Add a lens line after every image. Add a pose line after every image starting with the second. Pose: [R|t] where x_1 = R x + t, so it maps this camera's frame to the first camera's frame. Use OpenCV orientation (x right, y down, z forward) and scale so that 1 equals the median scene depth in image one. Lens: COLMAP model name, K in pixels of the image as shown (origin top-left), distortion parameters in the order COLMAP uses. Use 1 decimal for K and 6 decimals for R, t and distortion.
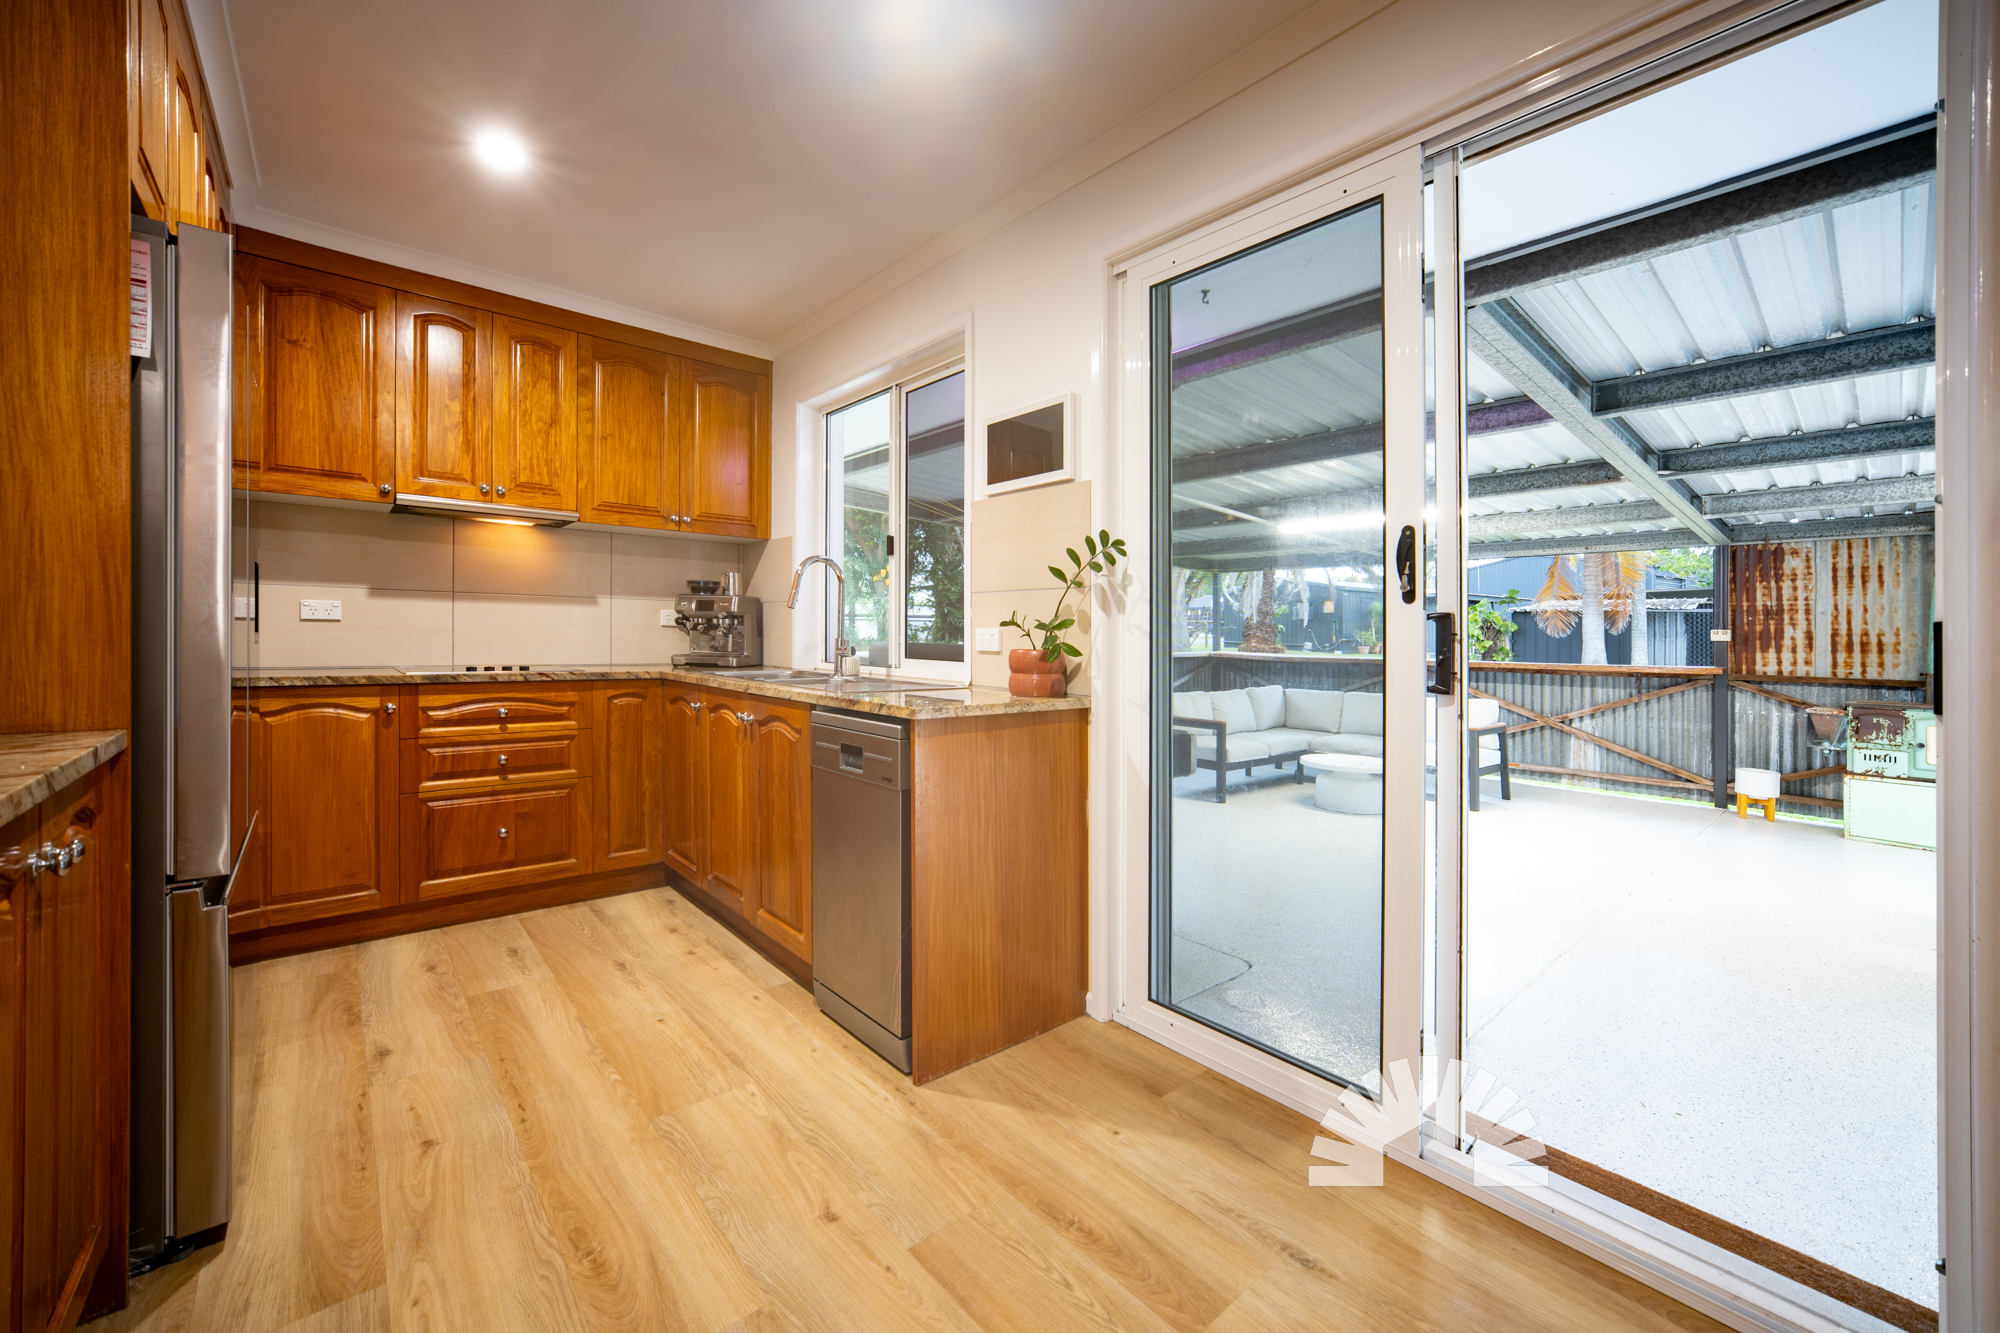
lens RADIAL K [[791.5, 0, 995.8], [0, 791.5, 684.3], [0, 0, 1]] dist [-0.000350, 0.000074]
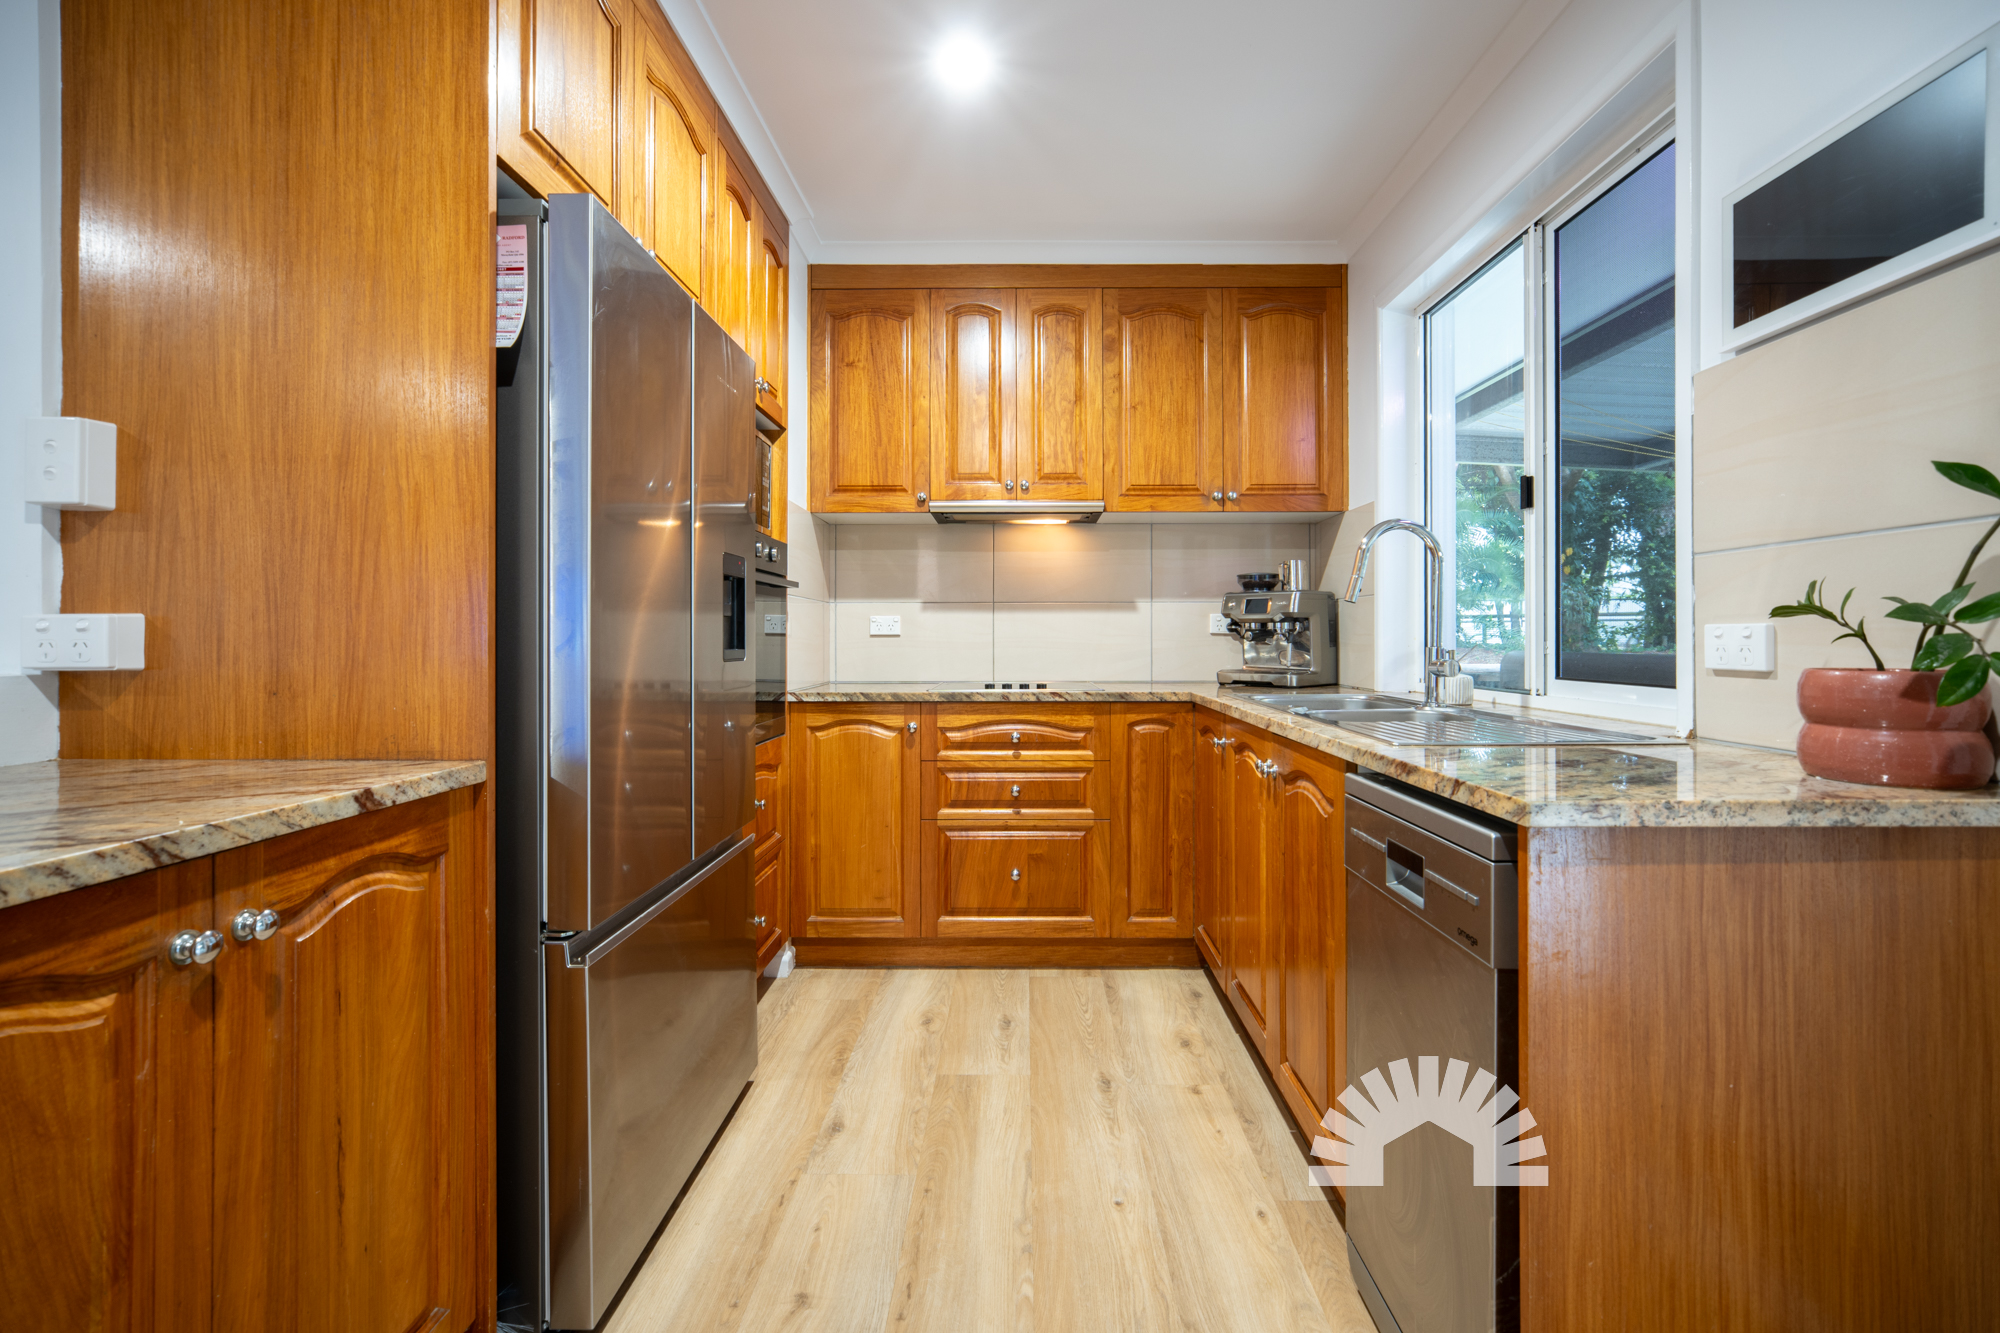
lens RADIAL K [[858.8, 0, 1018.0], [0, 858.8, 660.4], [0, 0, 1]] dist [-0.022460, 0.010805]
pose [[0.756097, -0.002292, -0.654456, -0.001866], [-0.025463, 0.999134, -0.032916, -0.017856], [0.653965, 0.041552, 0.755383, 0.289503]]
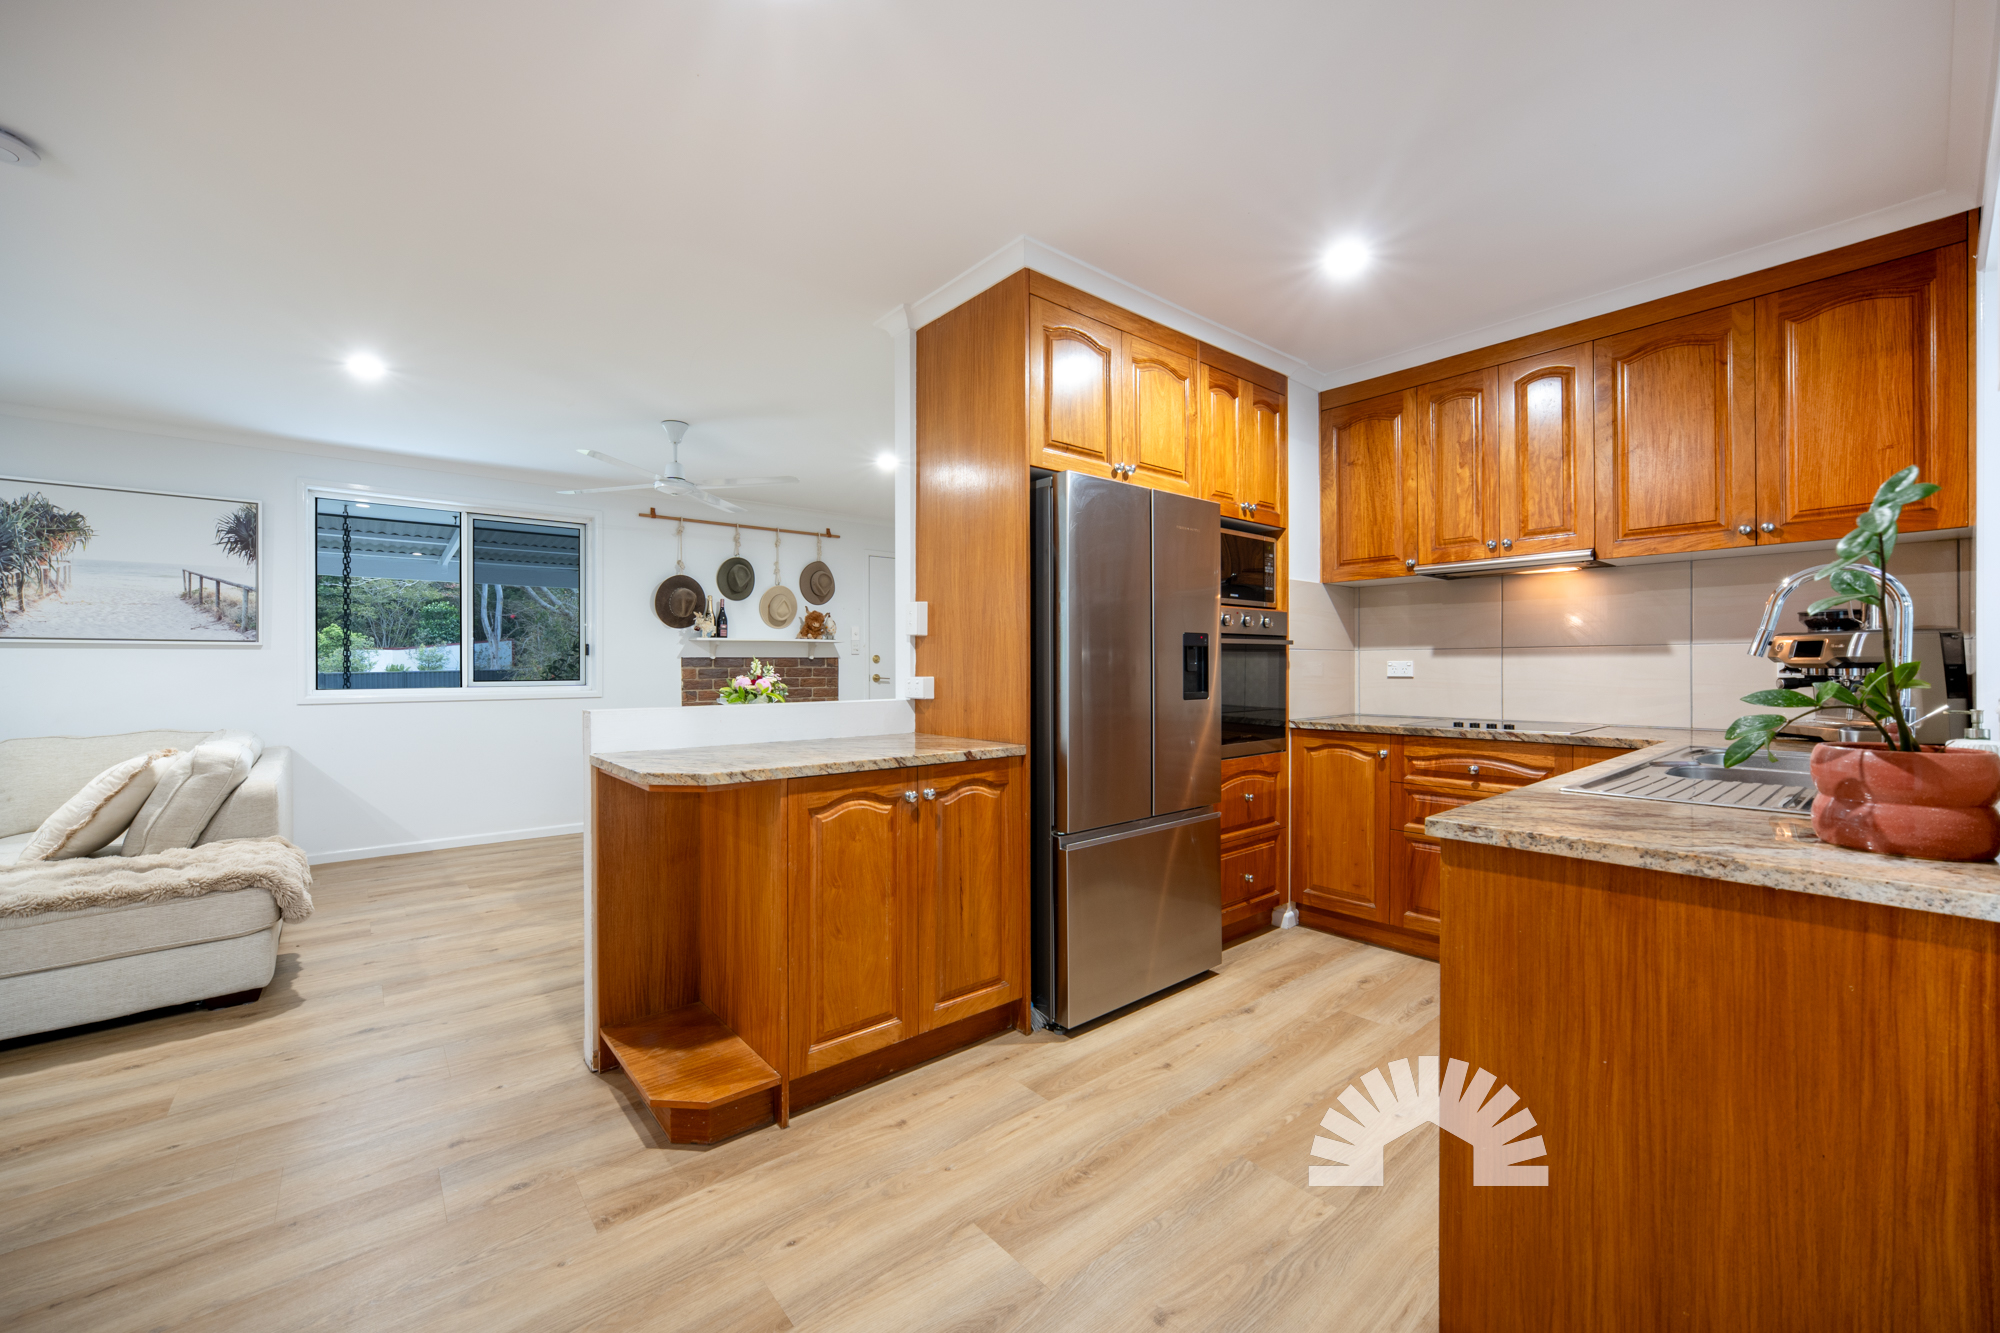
lens RADIAL K [[794.6, 0, 1005.3], [0, 794.6, 723.3], [0, 0, 1]] dist [0.000150, 0.000473]
pose [[-0.006502, 0.055002, -0.998465, 0.384728], [-0.056183, 0.996889, 0.055281, -0.045765], [0.998399, 0.056456, -0.003391, 0.418116]]
